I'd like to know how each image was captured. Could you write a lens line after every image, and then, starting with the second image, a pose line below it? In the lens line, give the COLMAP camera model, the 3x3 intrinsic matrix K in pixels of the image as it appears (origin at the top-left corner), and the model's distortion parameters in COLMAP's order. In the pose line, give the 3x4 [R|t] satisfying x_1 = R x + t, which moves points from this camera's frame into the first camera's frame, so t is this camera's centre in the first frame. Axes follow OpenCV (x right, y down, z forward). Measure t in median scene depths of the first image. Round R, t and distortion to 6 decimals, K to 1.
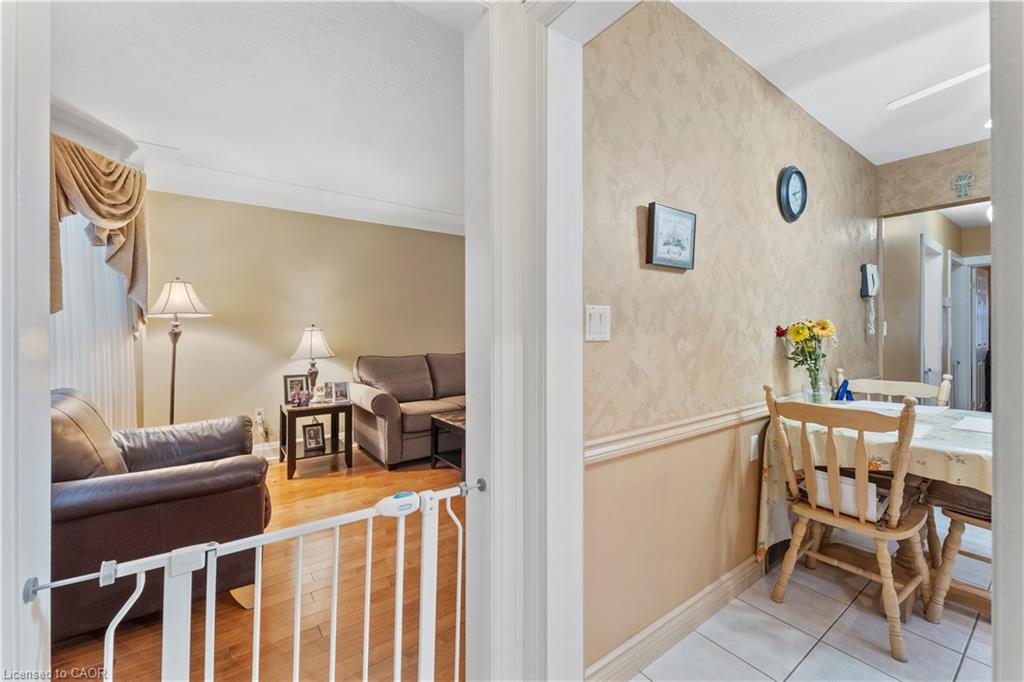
lens RADIAL K [[418.3, 0, 511.4], [0, 418.3, 334.5], [0, 0, 1]] dist [-0.003443, -0.000150]
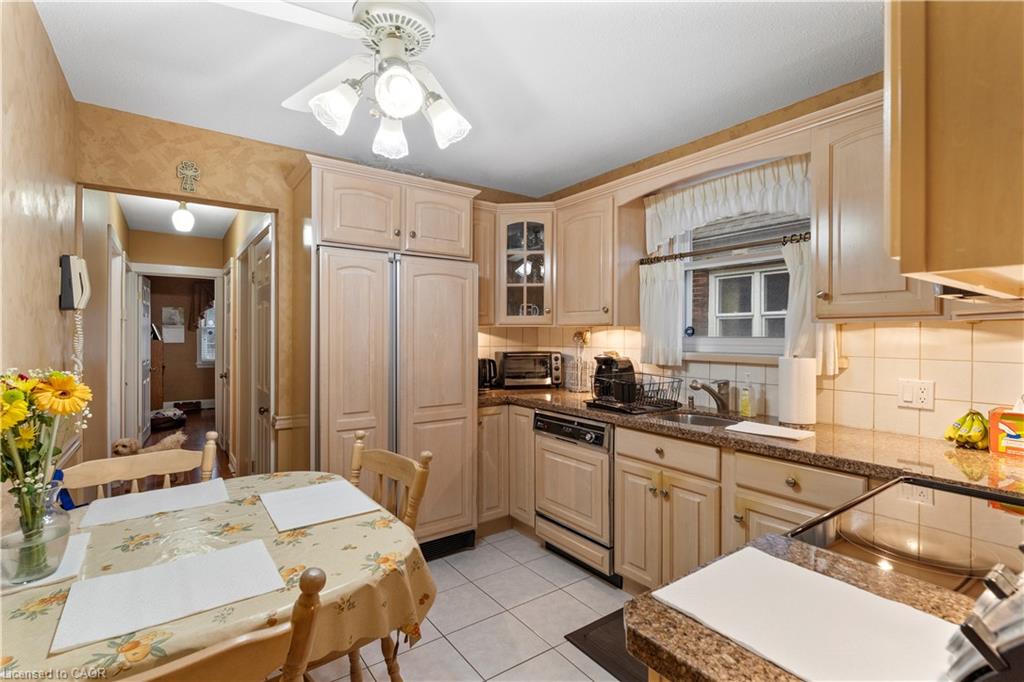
lens RADIAL K [[482.3, 0, 511.6], [0, 482.3, 335.8], [0, 0, 1]] dist [-0.002463, -0.000135]
pose [[0.009417, 0.000698, 0.999955, 0.173131], [0.000839, 0.999999, -0.000706, -0.053945], [-0.999955, 0.000845, 0.009416, 0.372357]]
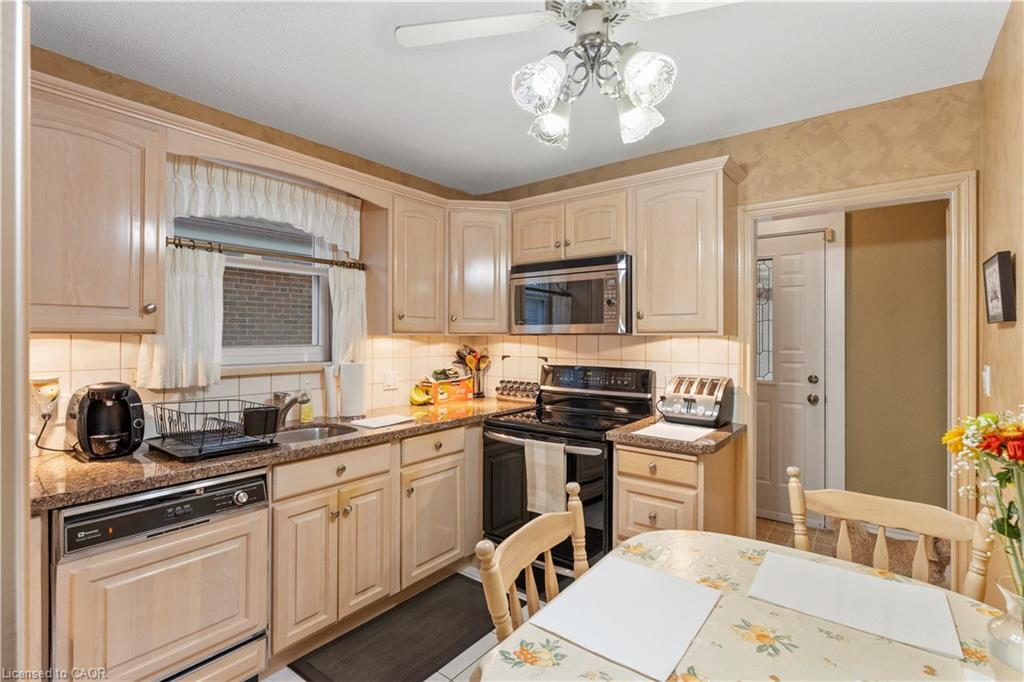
lens RADIAL K [[482.3, 0, 515.3], [0, 482.3, 332.0], [0, 0, 1]] dist [-0.002463, -0.000135]
pose [[-0.959466, -0.002419, -0.281816, 0.890702], [-0.002169, 0.999997, -0.001200, -0.078611], [0.281818, -0.000540, -0.959468, 0.917765]]
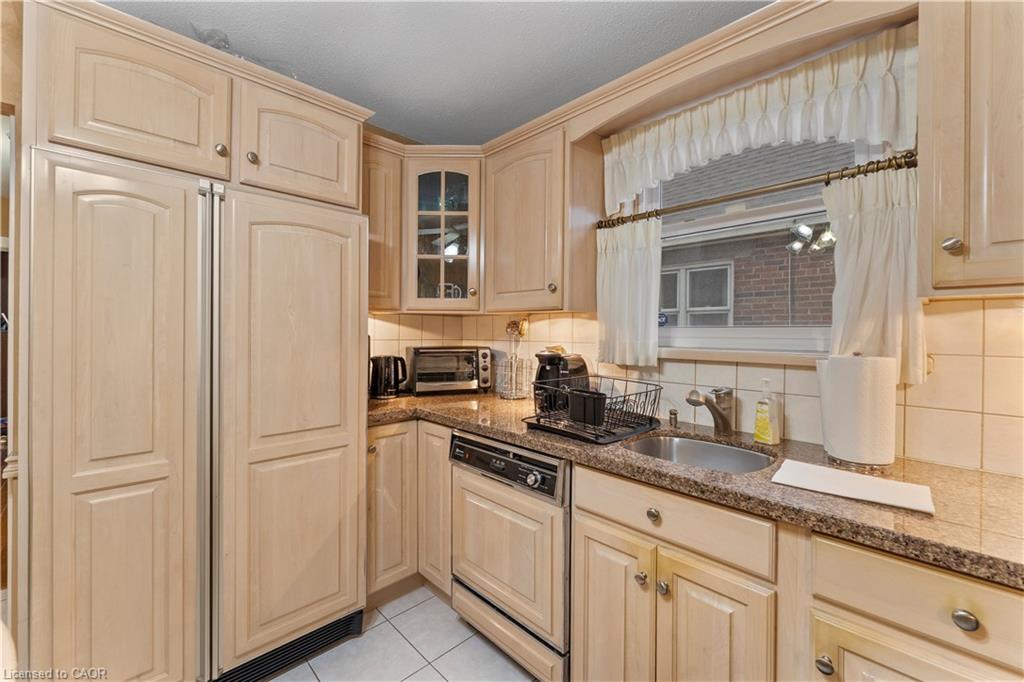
lens RADIAL K [[418.3, 0, 513.6], [0, 418.3, 334.6], [0, 0, 1]] dist [-0.003443, -0.000150]
pose [[-0.144223, -0.003428, 0.989539, 0.570289], [-0.003965, 0.999988, 0.002886, -0.040978], [-0.989537, -0.003507, -0.144235, 0.332697]]
